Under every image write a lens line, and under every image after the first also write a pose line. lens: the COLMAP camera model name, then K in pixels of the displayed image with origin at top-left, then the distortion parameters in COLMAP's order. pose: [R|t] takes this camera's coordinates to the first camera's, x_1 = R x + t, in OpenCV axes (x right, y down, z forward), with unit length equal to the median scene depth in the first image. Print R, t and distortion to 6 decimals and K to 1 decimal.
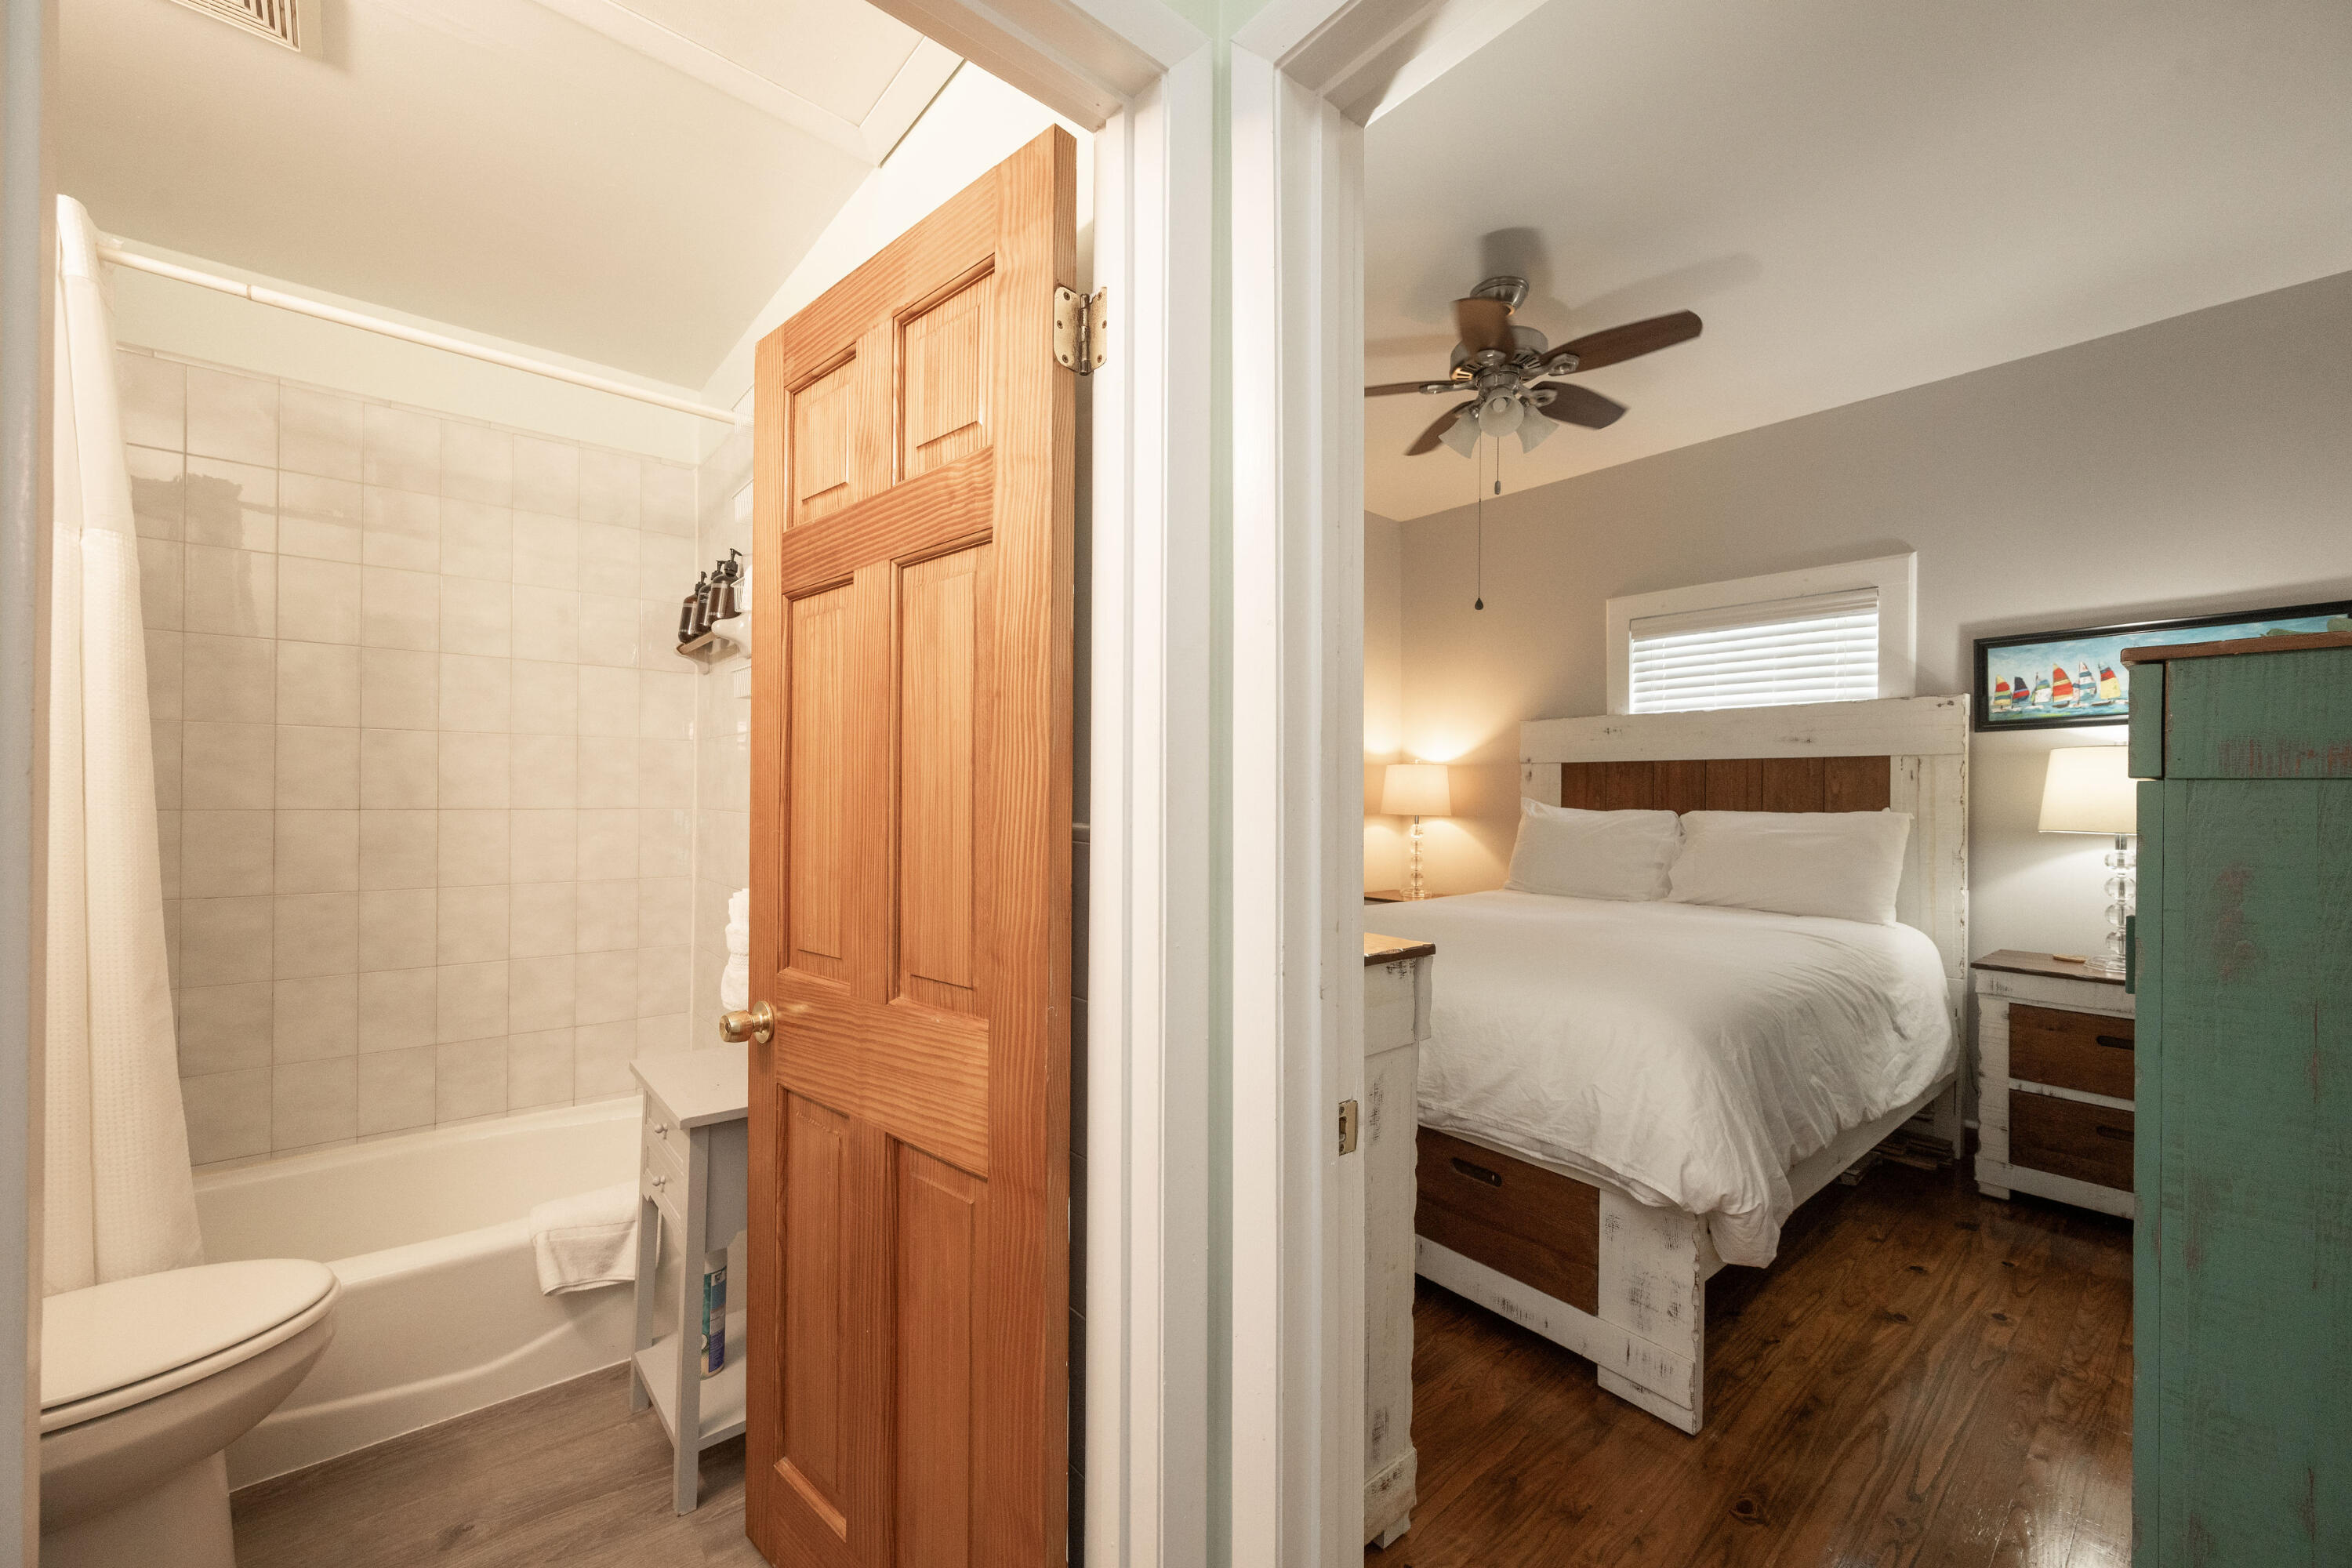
lens RADIAL K [[914.3, 0, 1185.1], [0, 914.3, 791.4], [0, 0, 1]] dist [0.000473, 0.000115]
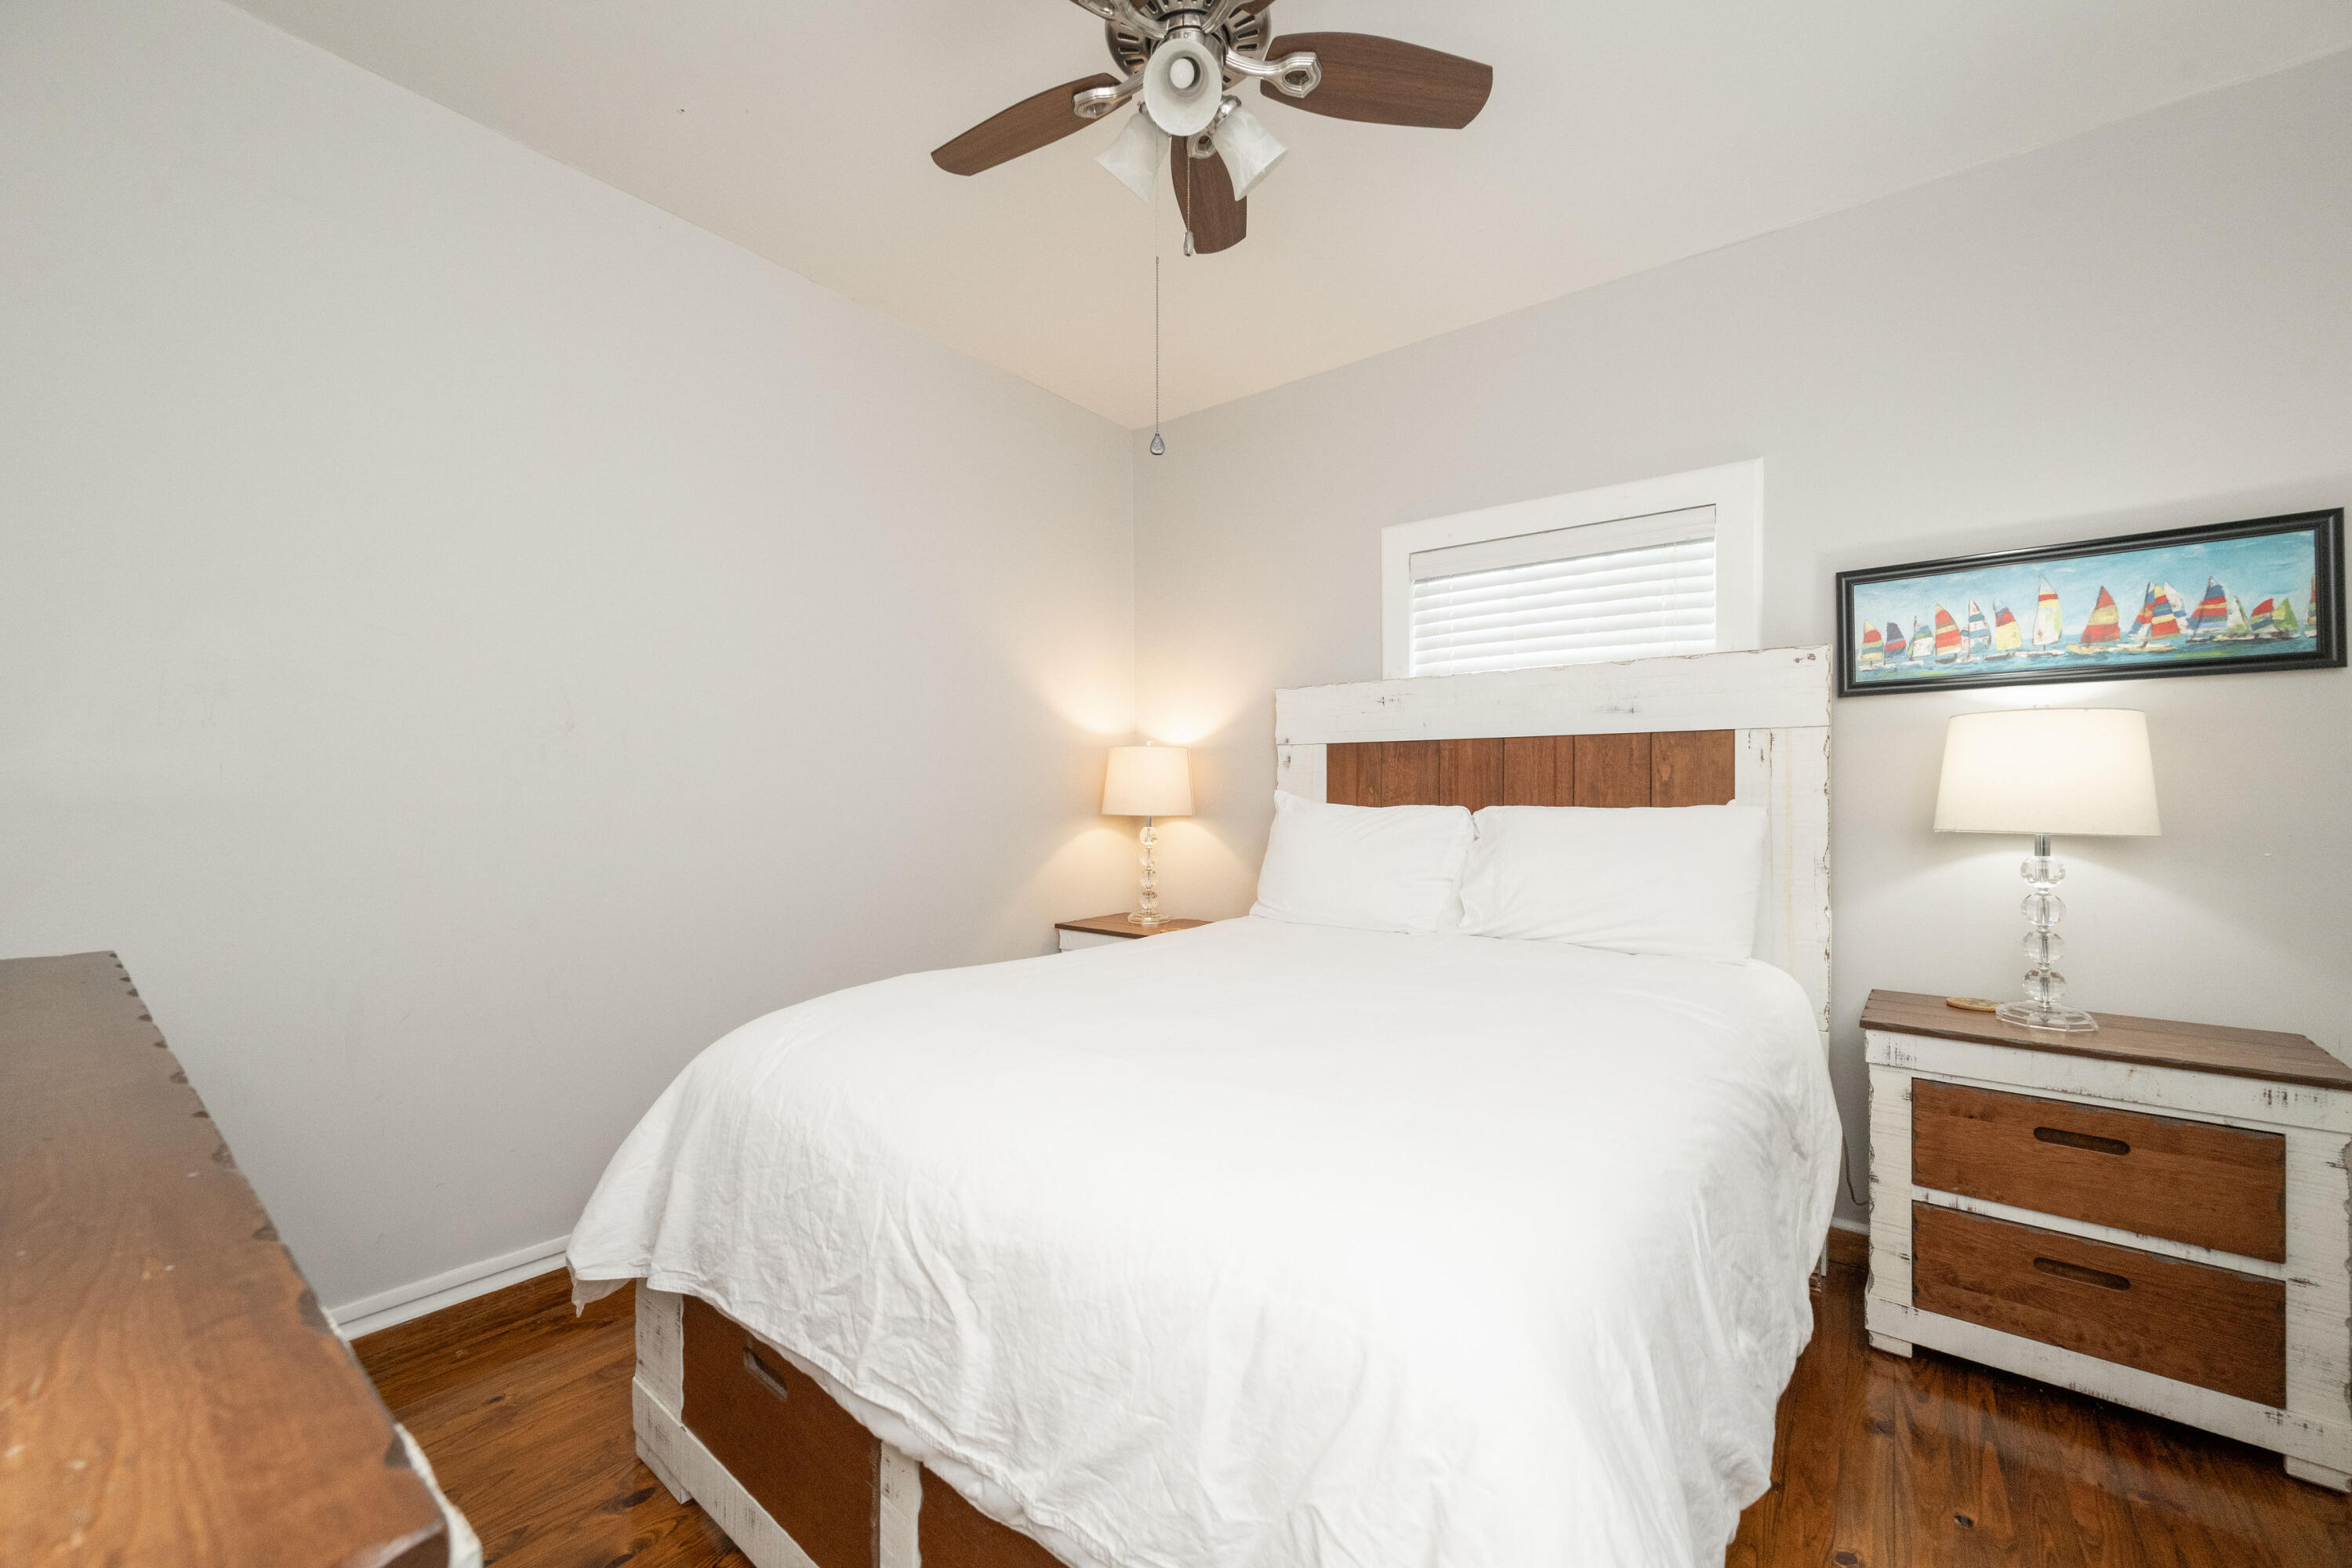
lens RADIAL K [[914.3, 0, 1185.1], [0, 914.3, 791.4], [0, 0, 1]] dist [0.000473, 0.000115]
pose [[0.978971, -0.007217, 0.203871, 0.192662], [0.006307, 0.999967, 0.005113, 0.004714], [-0.203901, -0.003719, 0.978984, 0.383100]]
